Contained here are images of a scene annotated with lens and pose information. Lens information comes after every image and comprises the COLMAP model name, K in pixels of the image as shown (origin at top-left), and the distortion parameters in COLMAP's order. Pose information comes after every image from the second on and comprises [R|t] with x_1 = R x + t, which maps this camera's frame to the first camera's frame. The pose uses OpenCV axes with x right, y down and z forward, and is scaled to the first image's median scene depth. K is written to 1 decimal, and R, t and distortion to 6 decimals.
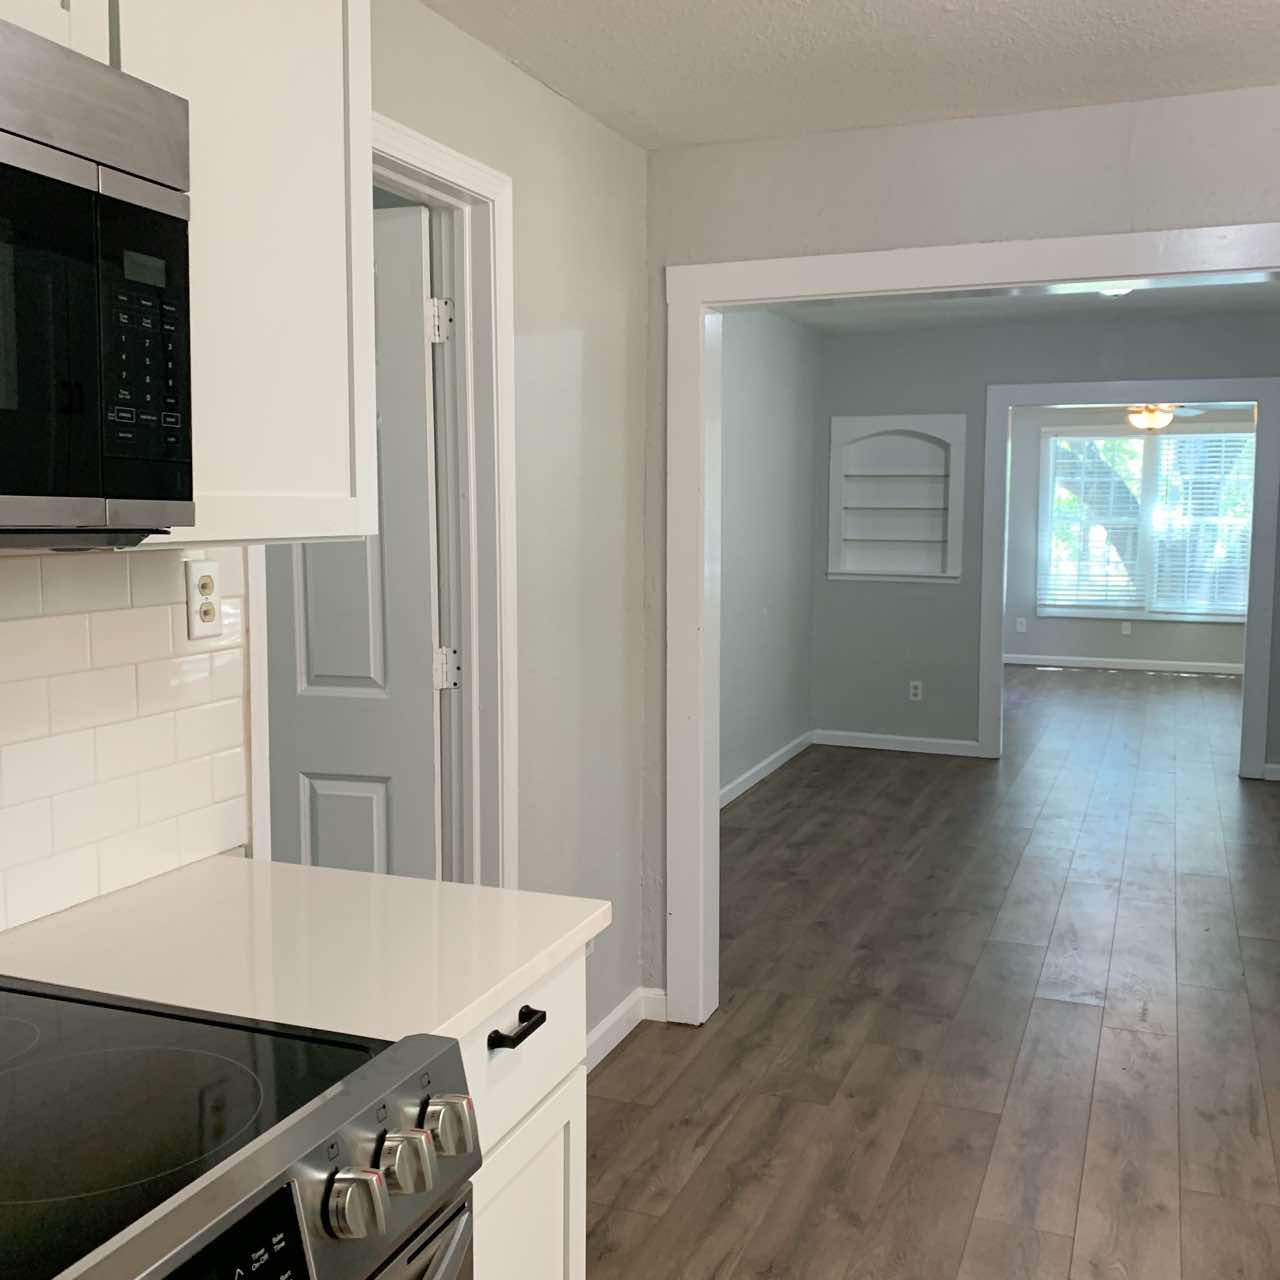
lens RADIAL K [[1343.0, 0, 602.7], [0, 1343.0, 637.0], [0, 0, 1]] dist [0.001477, 0.000000]
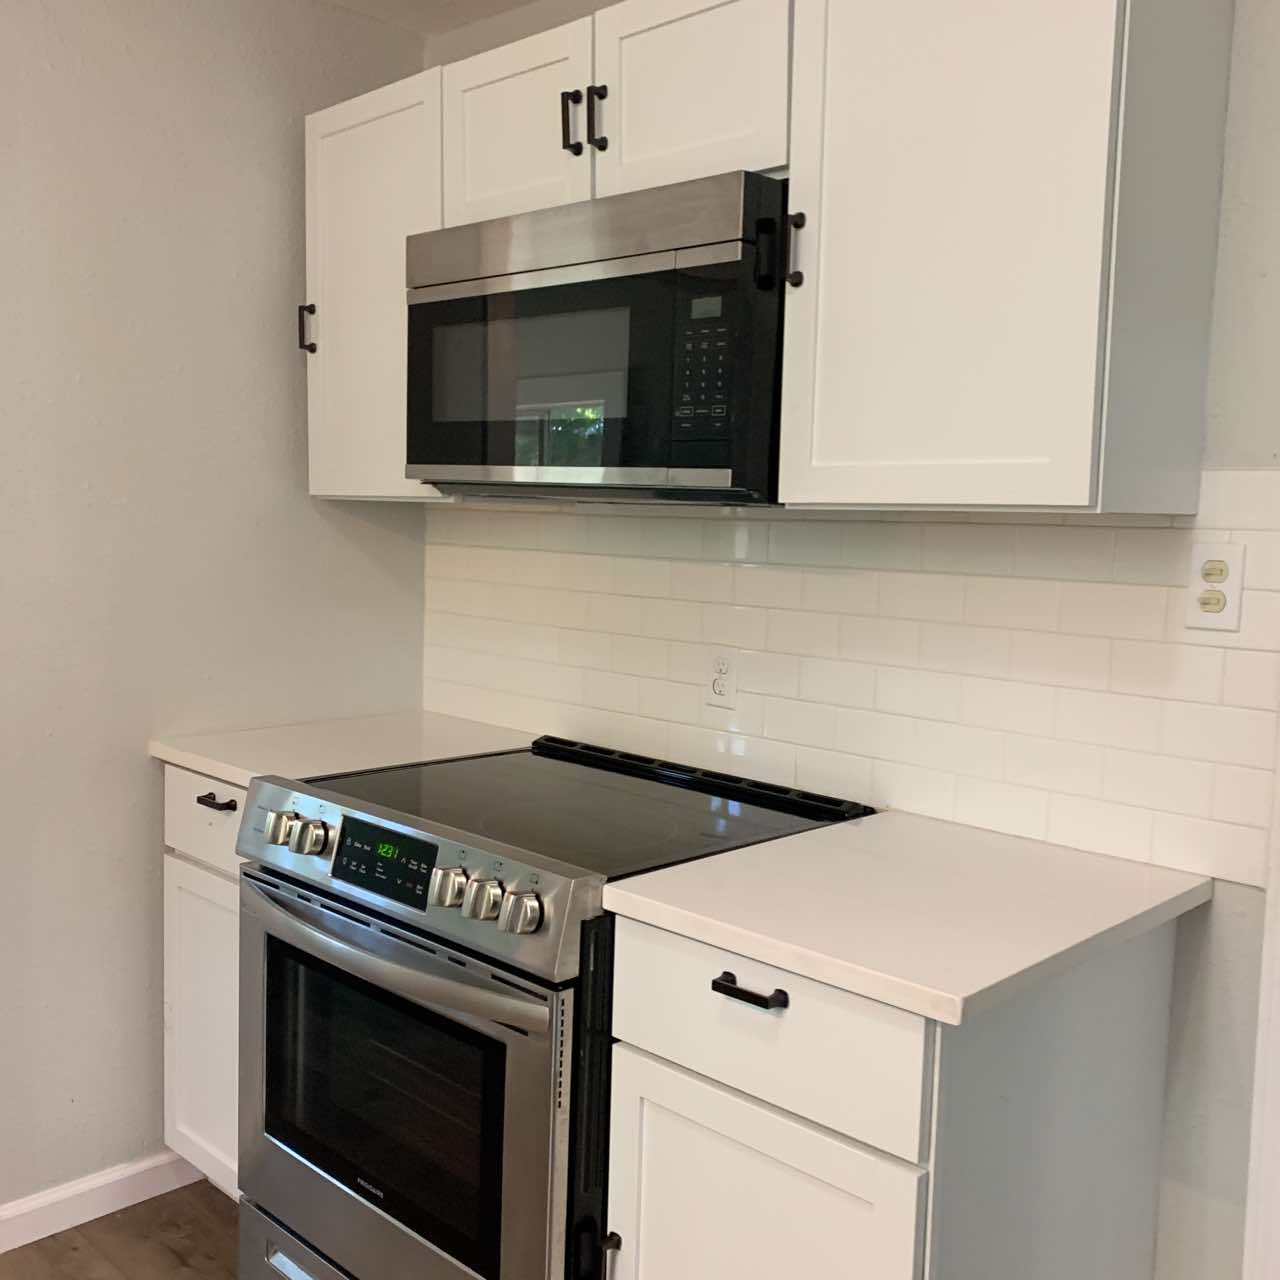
lens RADIAL K [[1343.0, 0, 639.8], [0, 1343.0, 639.6], [0, 0, 1]] dist [0.001477, 0.000000]
pose [[-0.369481, 0.076863, -0.926054, 1.042585], [-0.114280, 0.985249, 0.127372, -0.098675], [0.922184, 0.152891, -0.355247, 1.496859]]
